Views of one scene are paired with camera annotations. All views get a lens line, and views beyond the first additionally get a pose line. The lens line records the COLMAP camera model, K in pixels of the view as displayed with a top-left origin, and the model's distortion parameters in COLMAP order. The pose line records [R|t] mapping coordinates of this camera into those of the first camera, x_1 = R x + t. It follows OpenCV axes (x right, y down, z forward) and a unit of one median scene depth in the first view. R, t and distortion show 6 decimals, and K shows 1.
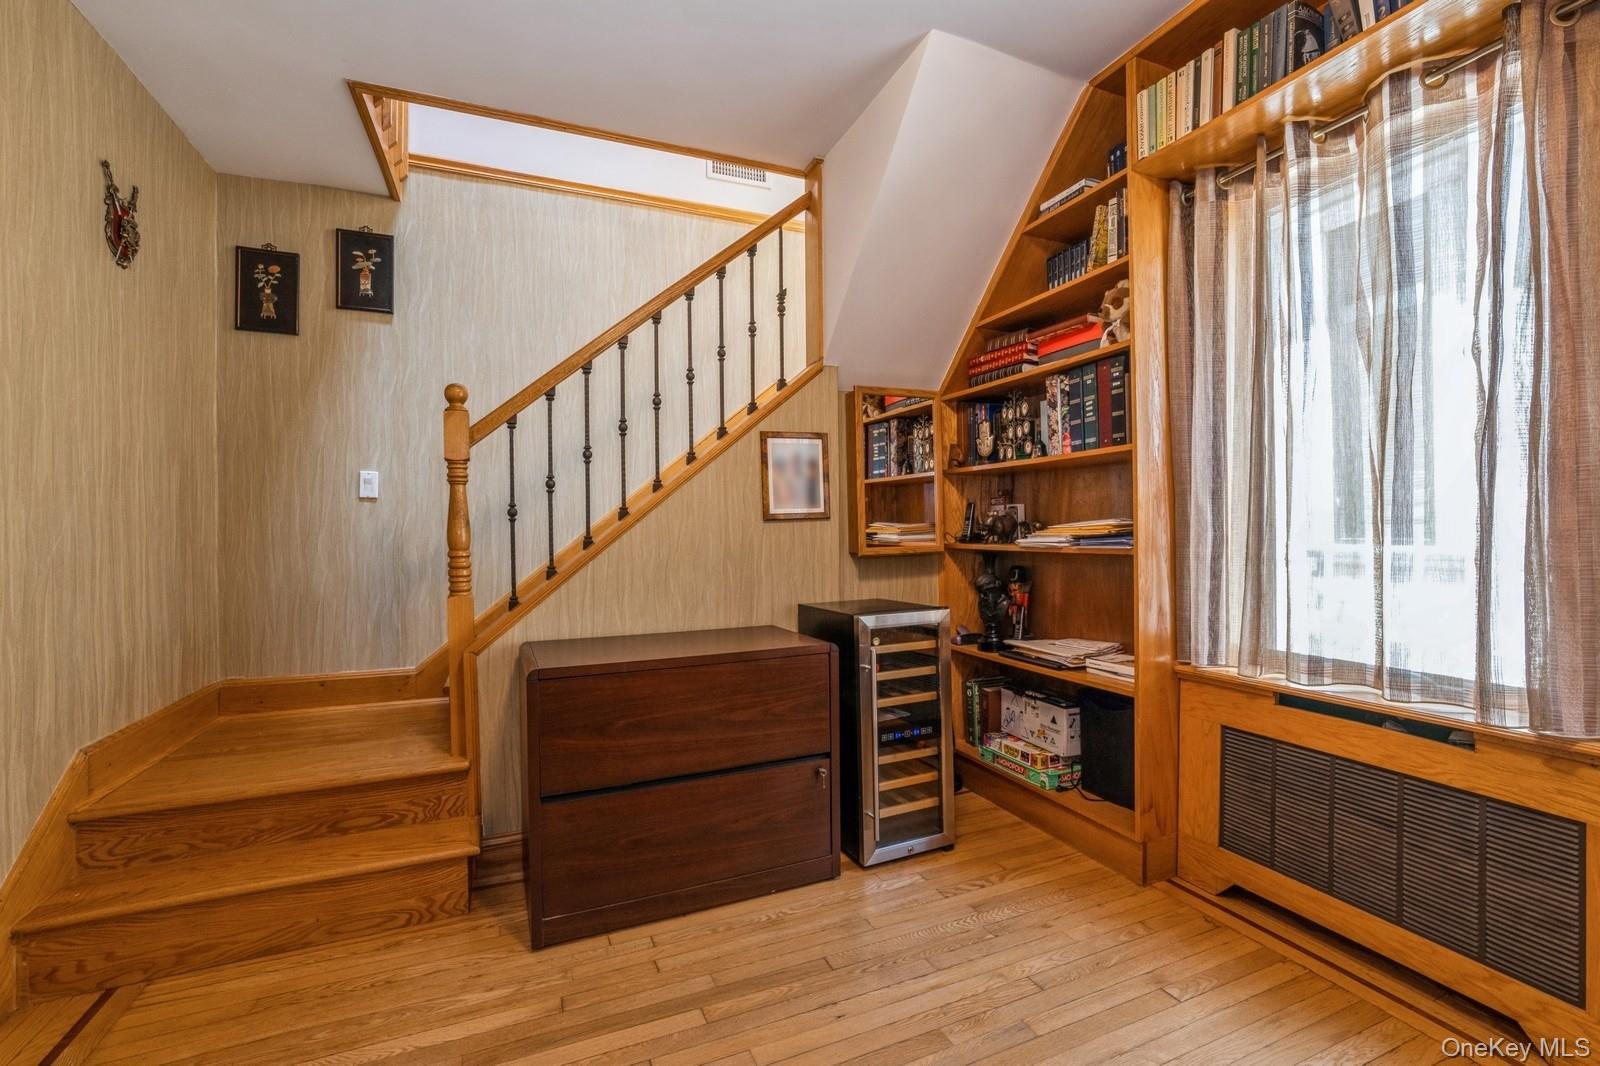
lens RADIAL K [[705.8, 0, 820.3], [0, 705.8, 514.7], [0, 0, 1]] dist [-0.044274, 0.018129]
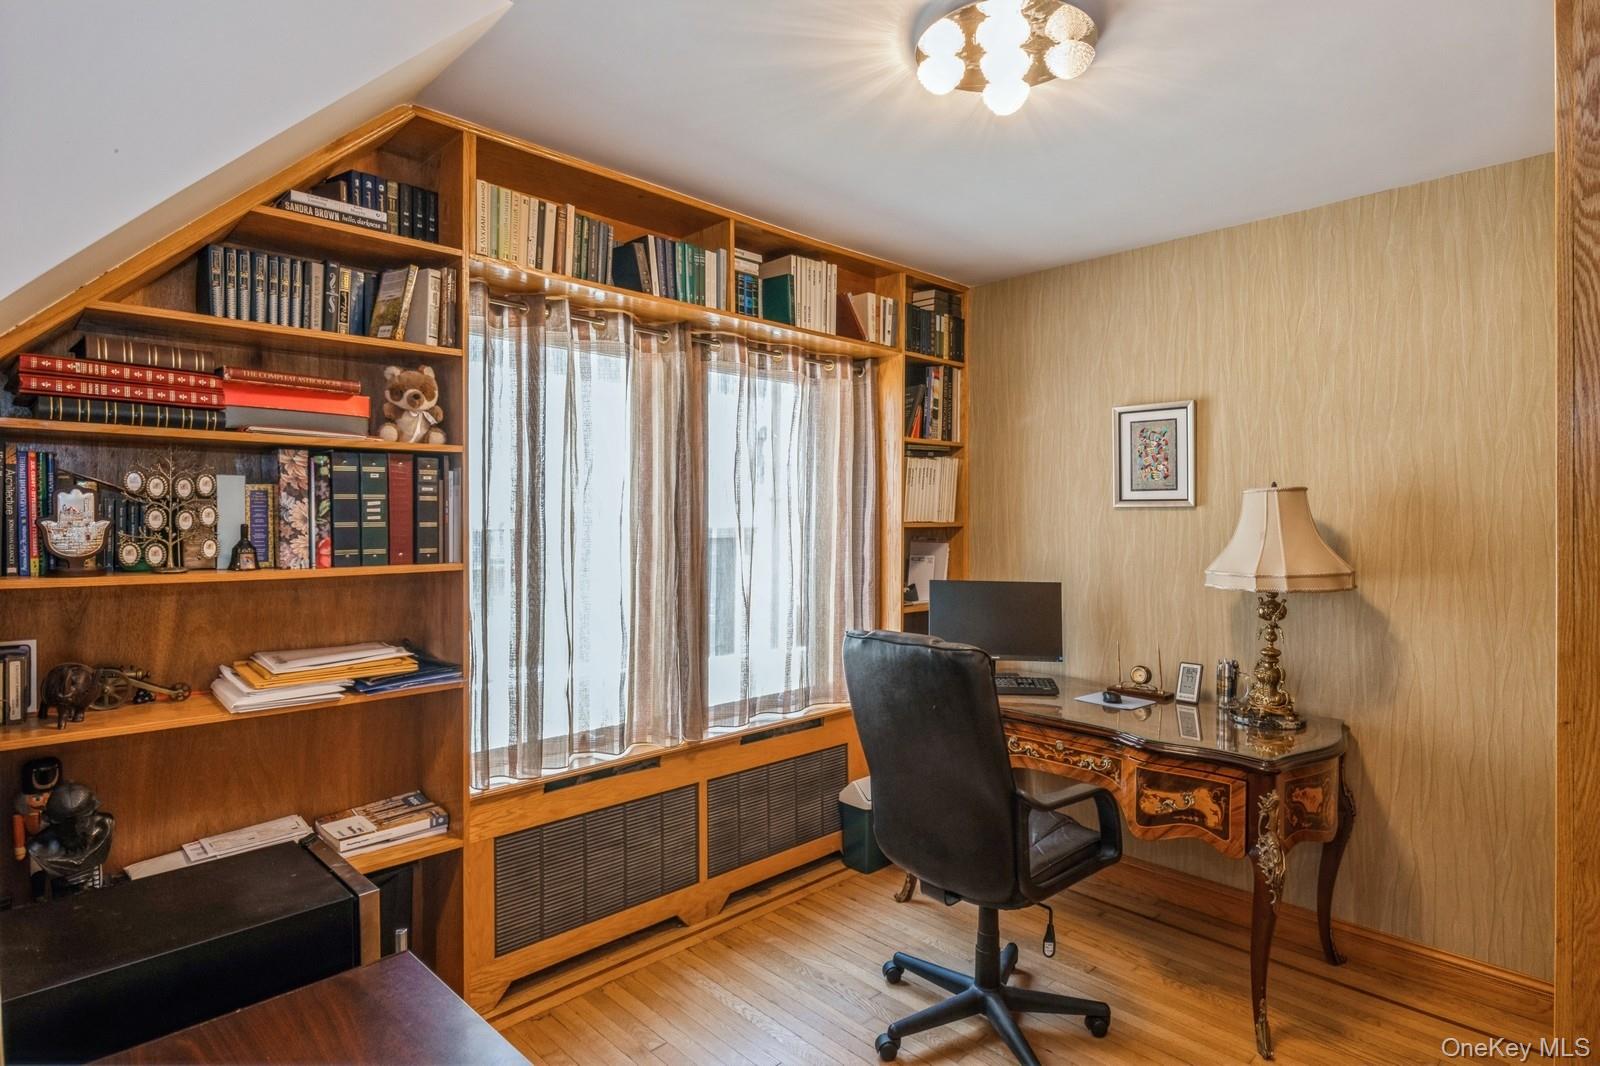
lens RADIAL K [[825.7, 0, 800.0], [0, 825.7, 533.0], [0, 0, 1]] dist [-0.000011, -0.000125]
pose [[-0.342864, 0.008466, 0.939347, -0.664989], [-0.006167, 0.999918, -0.011263, -0.125680], [-0.939365, -0.009655, -0.342784, 0.917727]]
